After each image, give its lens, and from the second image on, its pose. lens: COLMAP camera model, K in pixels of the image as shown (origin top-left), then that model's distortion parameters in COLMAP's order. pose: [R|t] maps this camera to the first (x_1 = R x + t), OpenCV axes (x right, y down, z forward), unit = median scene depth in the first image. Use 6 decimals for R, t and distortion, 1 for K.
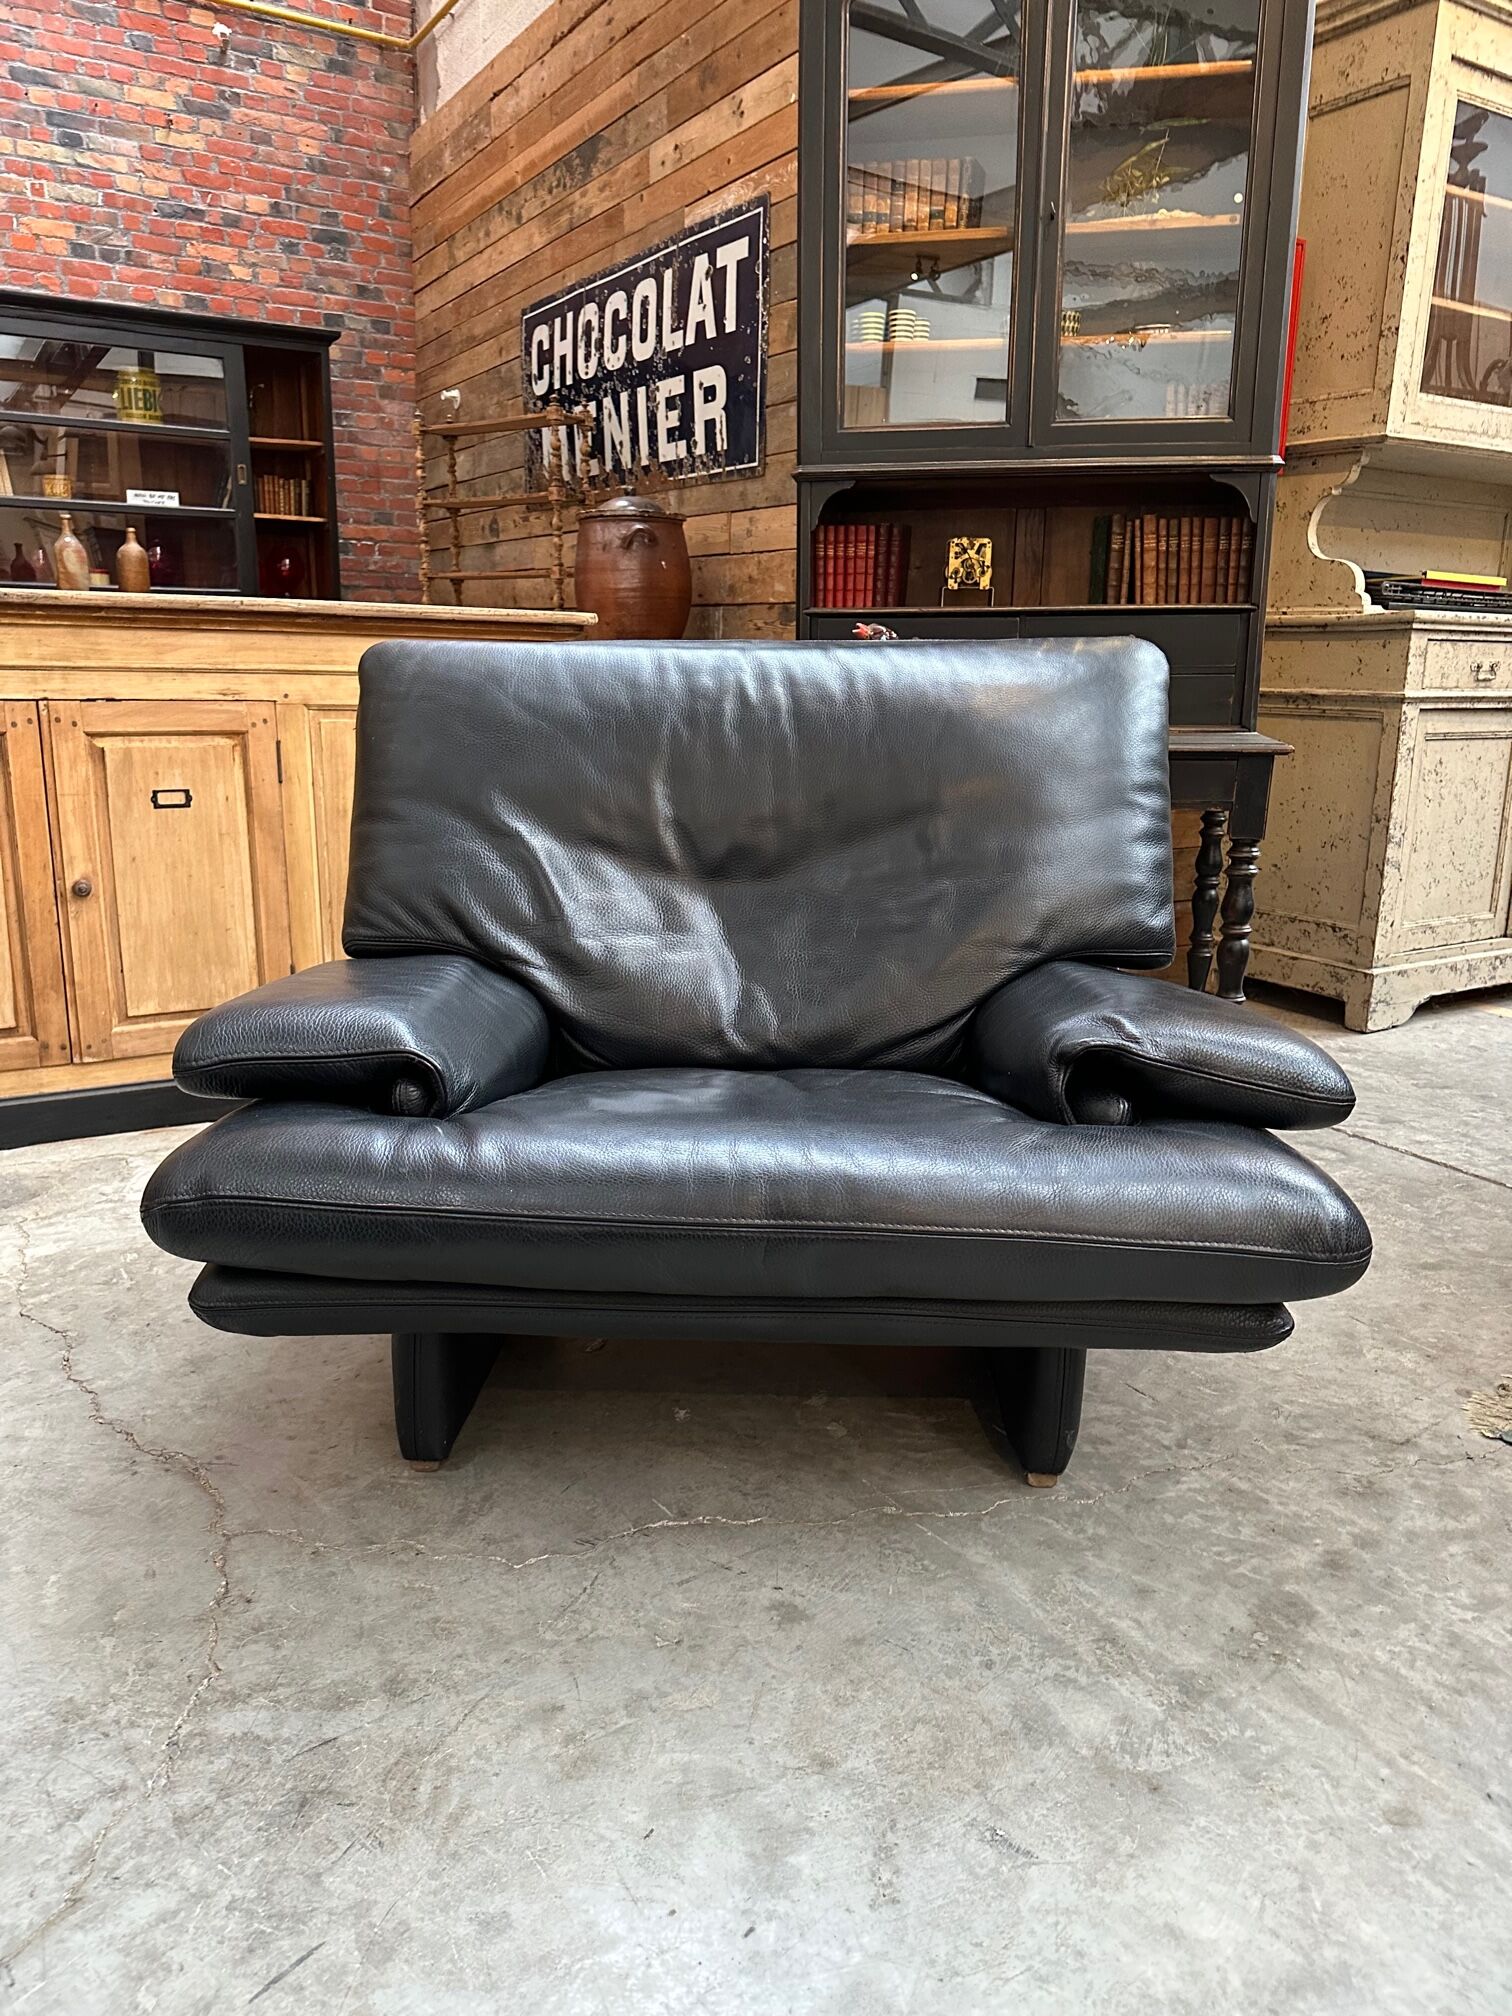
lens RADIAL K [[1422.2, 0, 766.3], [0, 1422.2, 1005.0], [0, 0, 1]] dist [0.028776, -0.036168]
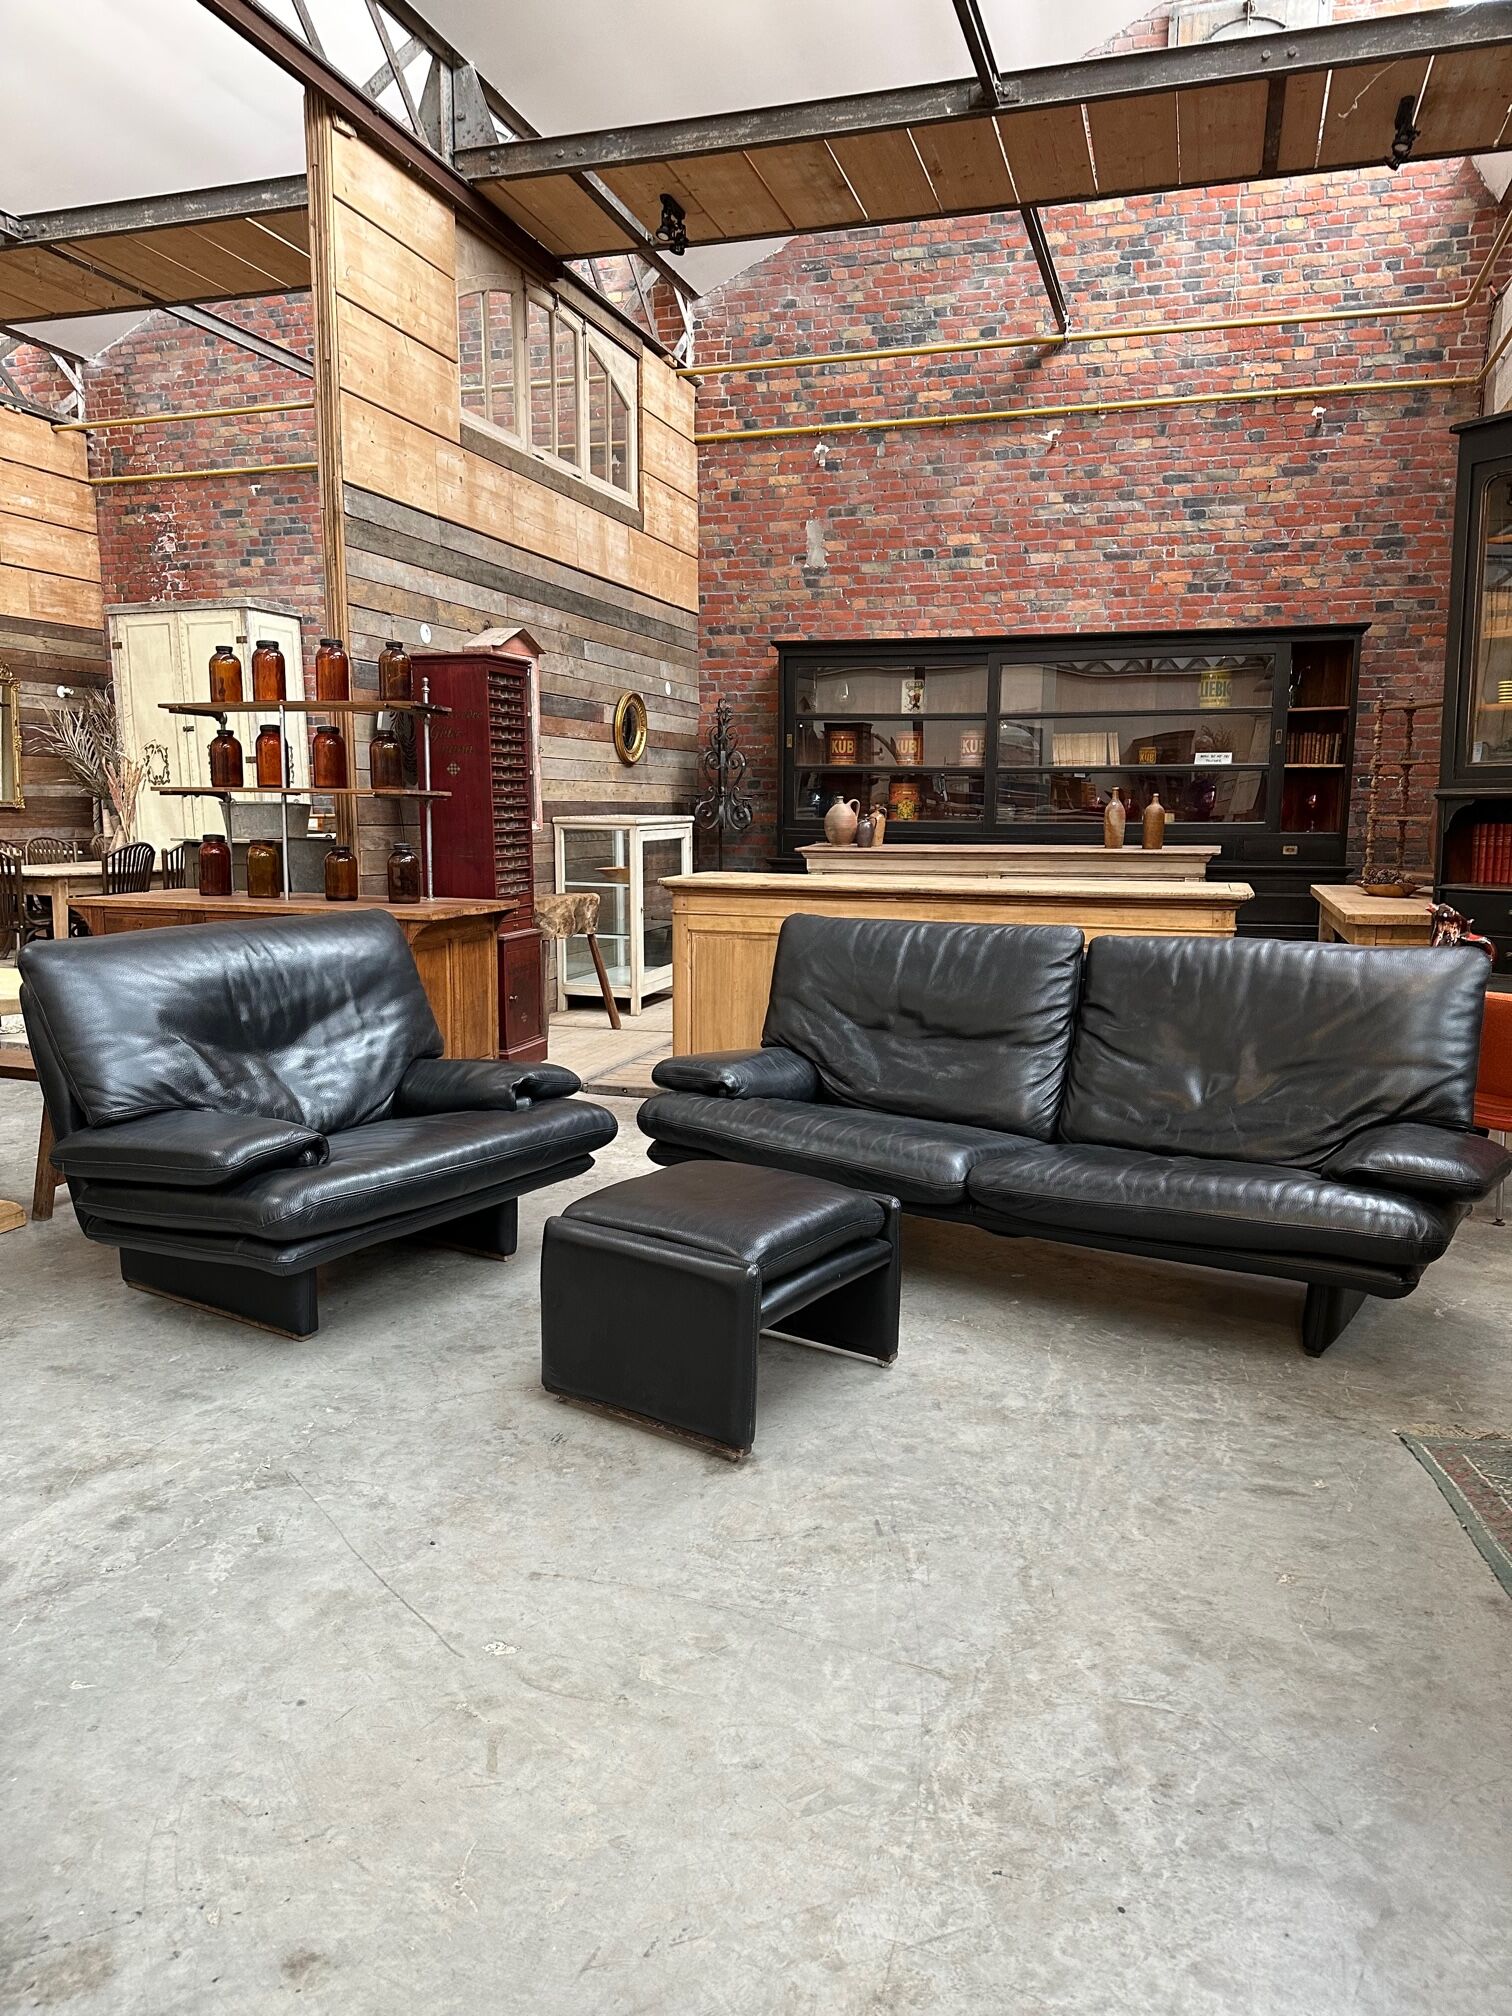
lens RADIAL K [[1422.2, 0, 752.0], [0, 1422.2, 1022.4], [0, 0, 1]] dist [0.028776, -0.036168]
pose [[0.661864, 0.099833, -0.742947, 0.462066], [-0.170339, 0.985195, -0.019364, -0.005798], [0.730014, 0.139368, 0.669071, -0.290686]]
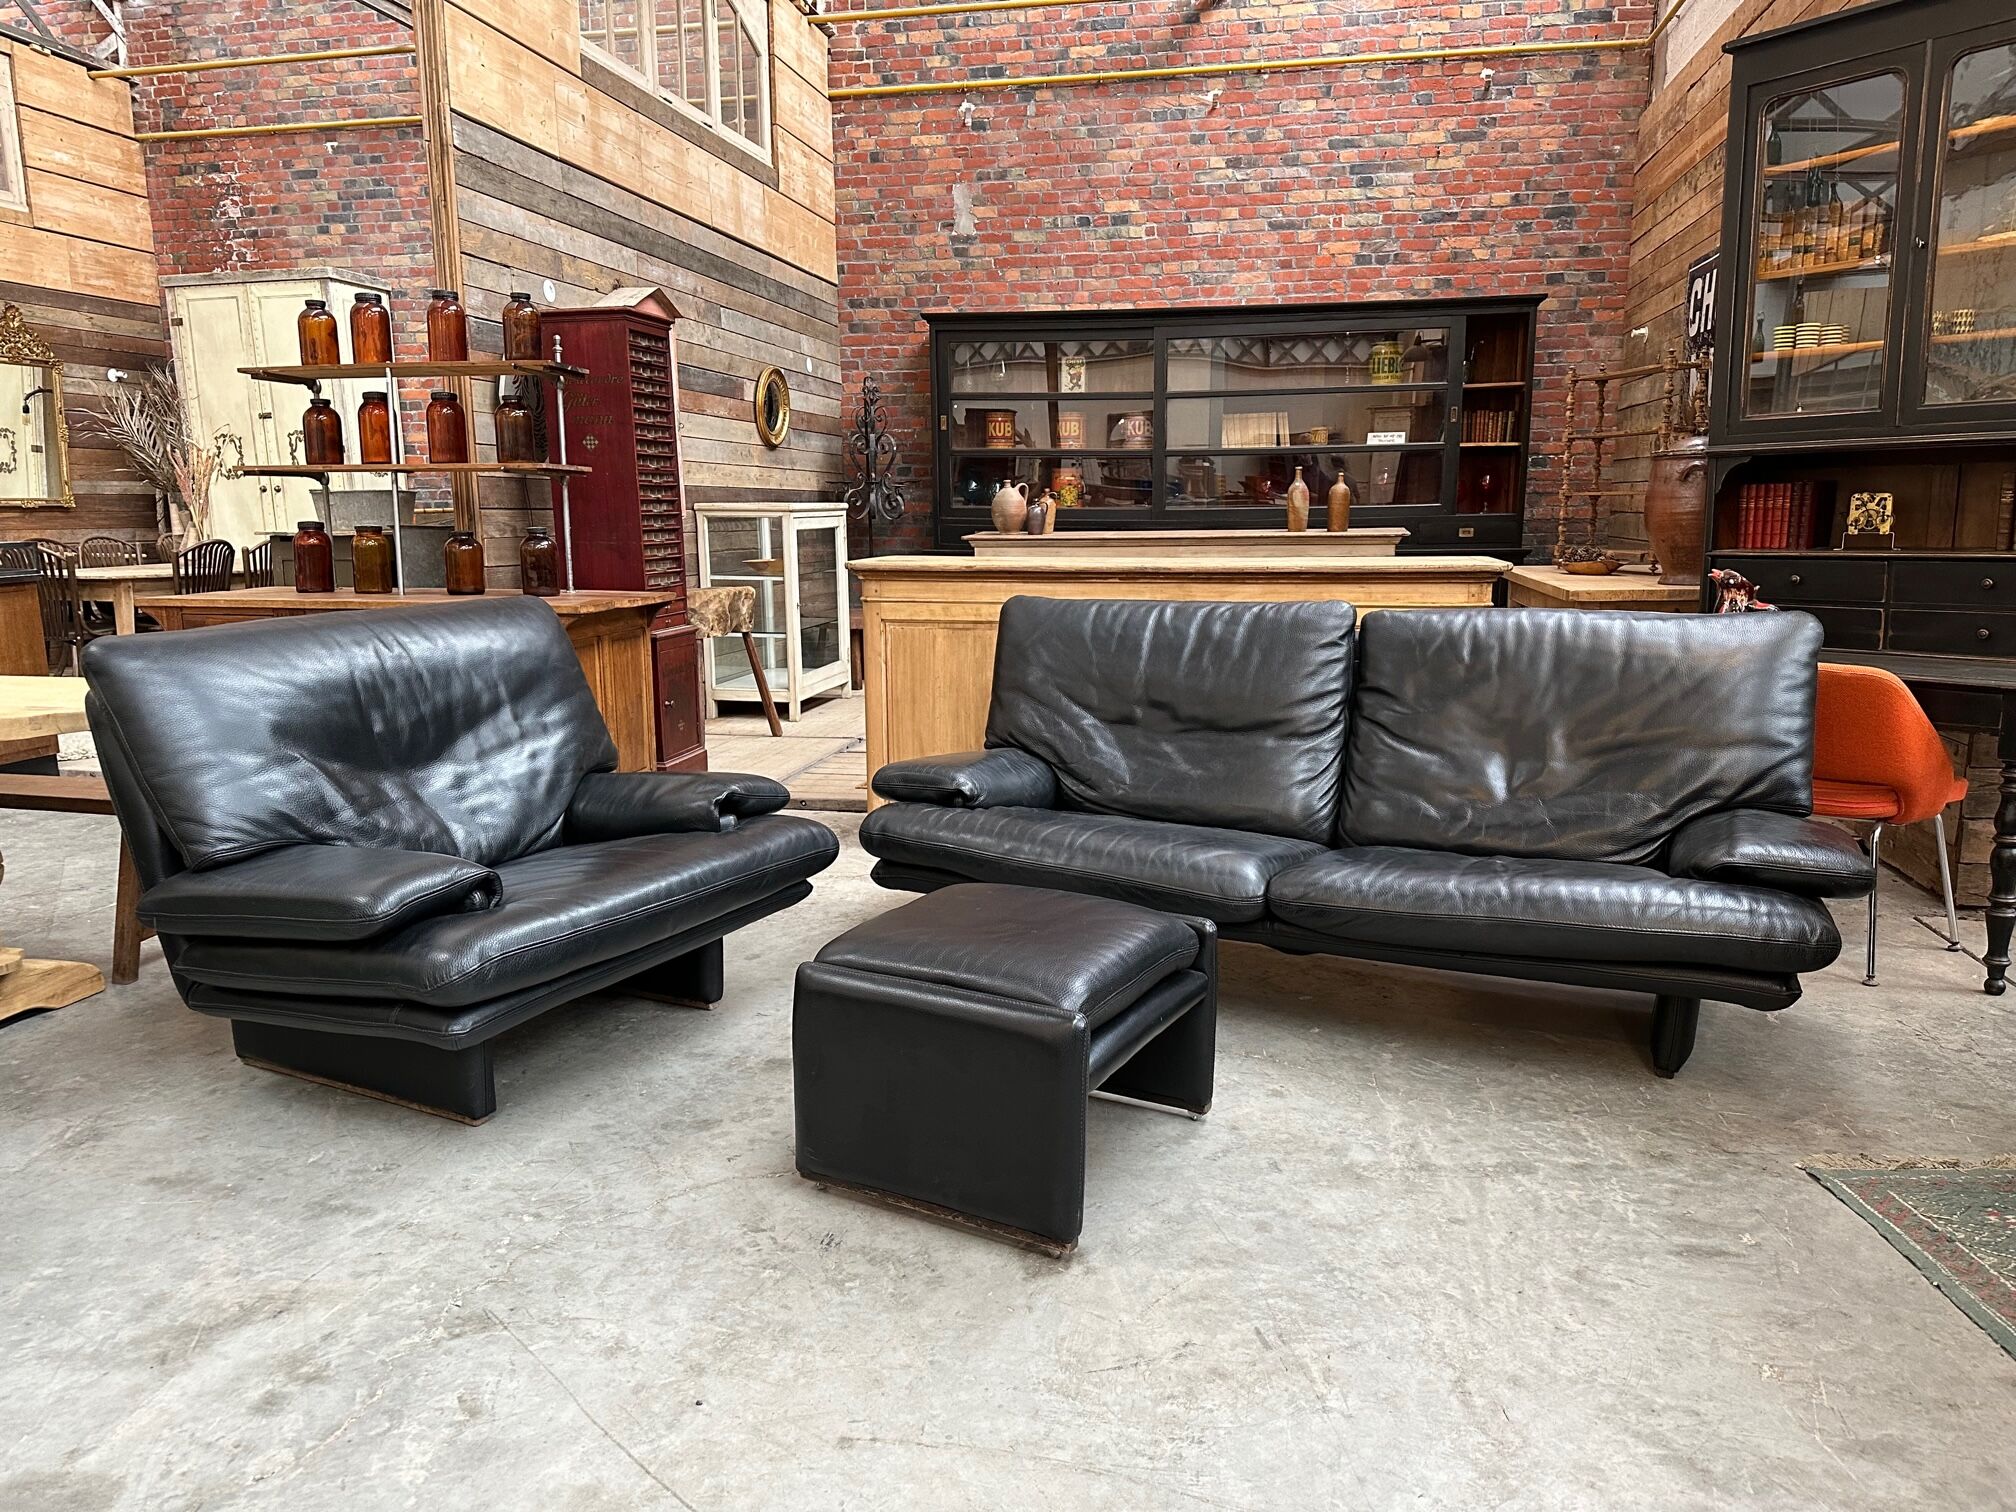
lens RADIAL K [[1422.2, 0, 1015.8], [0, 1422.2, 769.2], [0, 0, 1]] dist [0.028776, -0.036168]
pose [[0.740149, 0.099982, -0.664968, 0.322578], [-0.140205, 0.990096, -0.007189, 0.007622], [0.657664, 0.098553, 0.746837, -0.255553]]
